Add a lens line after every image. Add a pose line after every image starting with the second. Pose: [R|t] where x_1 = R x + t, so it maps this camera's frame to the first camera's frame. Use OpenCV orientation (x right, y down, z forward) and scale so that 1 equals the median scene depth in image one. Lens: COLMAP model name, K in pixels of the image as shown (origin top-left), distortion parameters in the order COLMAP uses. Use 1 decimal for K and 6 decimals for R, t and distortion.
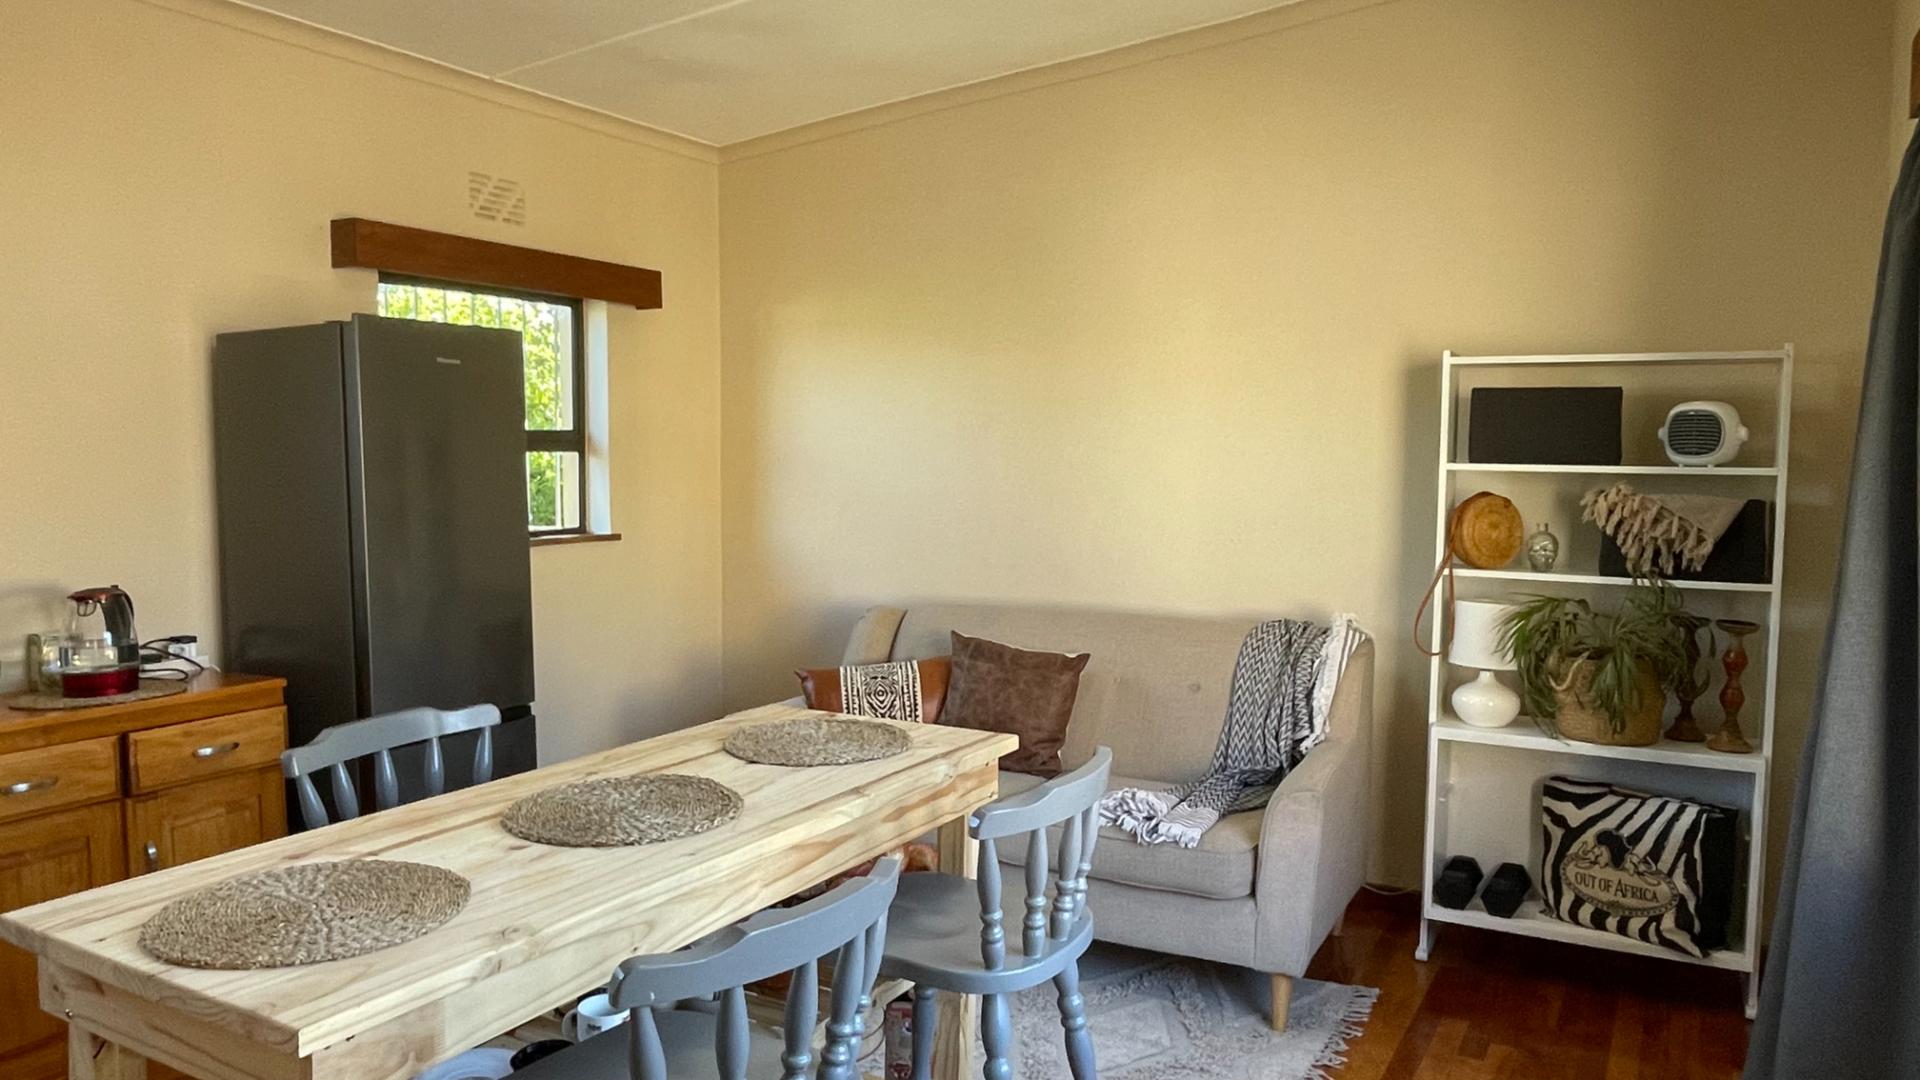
lens RADIAL K [[1335.4, 0, 943.7], [0, 1335.4, 545.4], [0, 0, 1]] dist [0.003003, -0.000044]
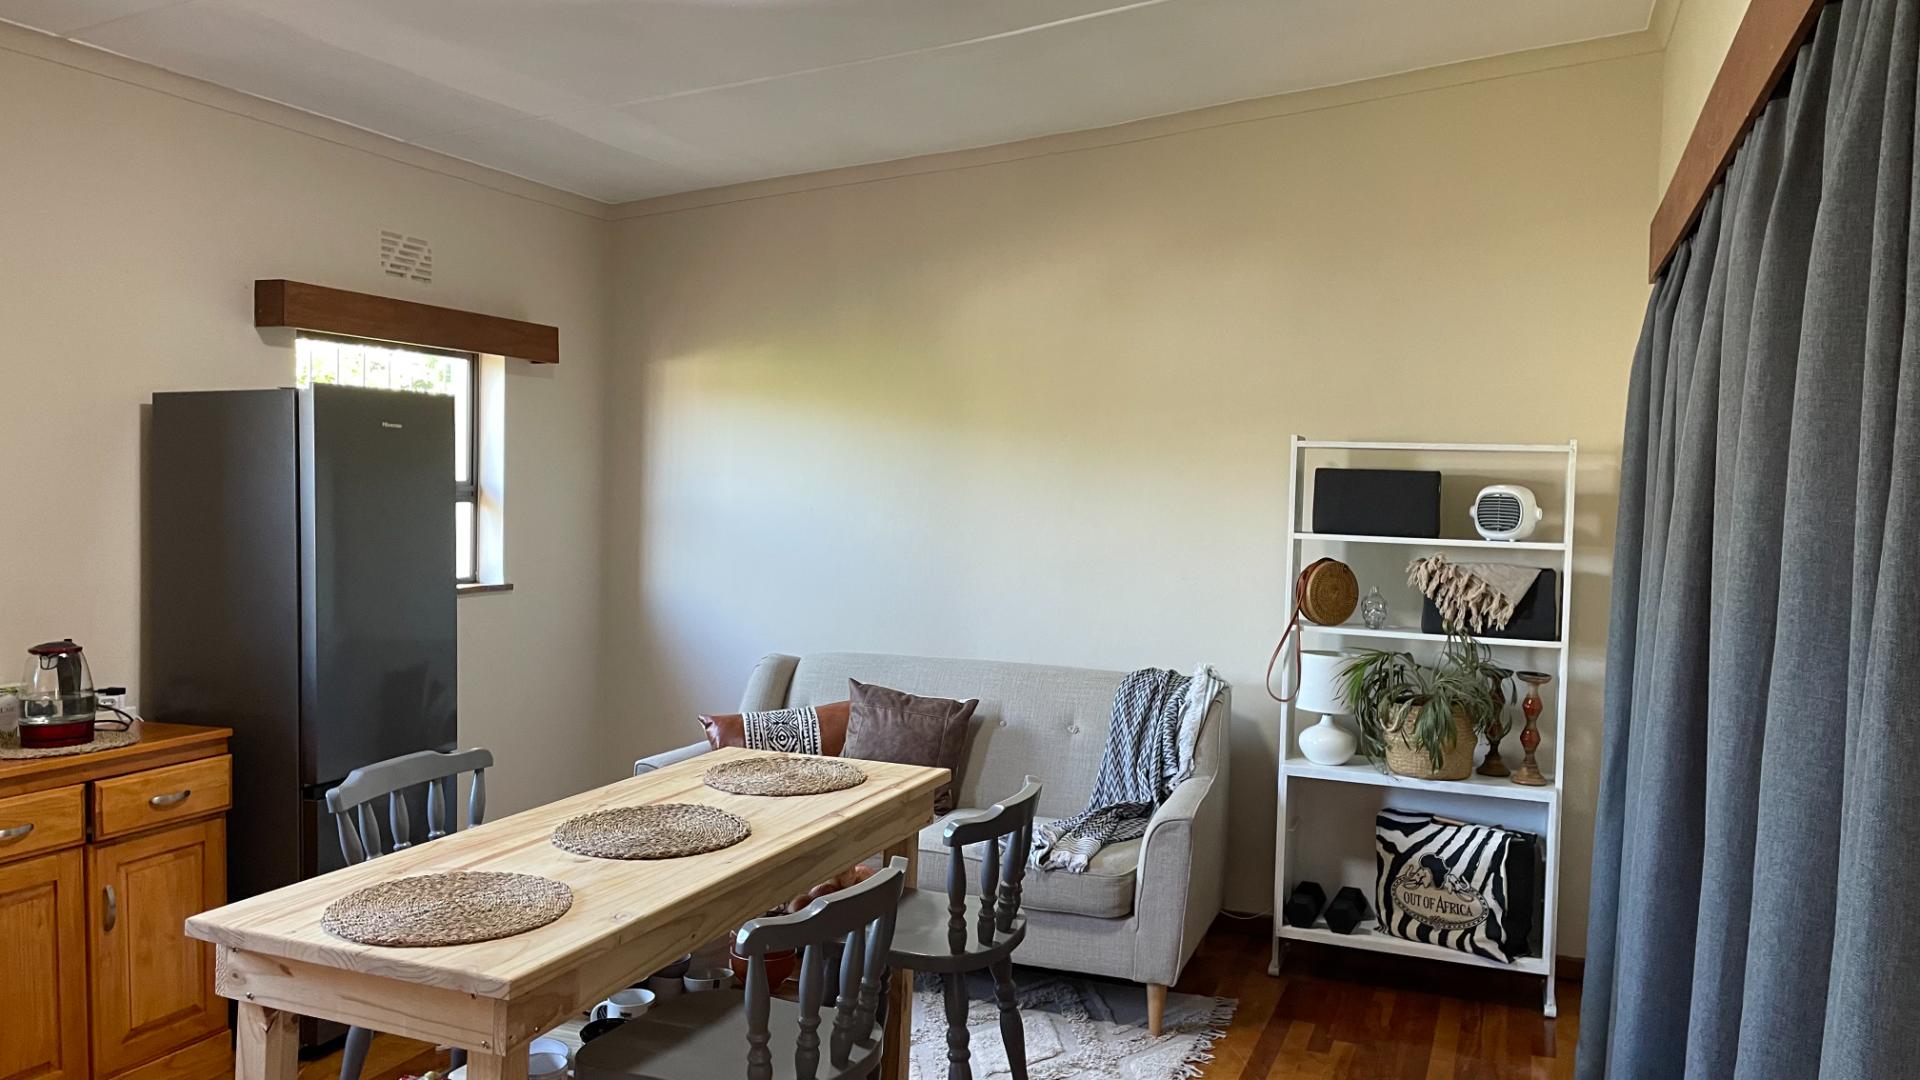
lens RADIAL K [[1437.7, 0, 960.0], [0, 1437.7, 540.0], [0, 0, 1]] dist [0.111481, -0.140011]
pose [[0.990182, 0.013146, 0.139162, -0.085793], [-0.009094, 0.999517, -0.029714, -0.017302], [-0.139485, 0.028157, 0.989824, -0.201463]]
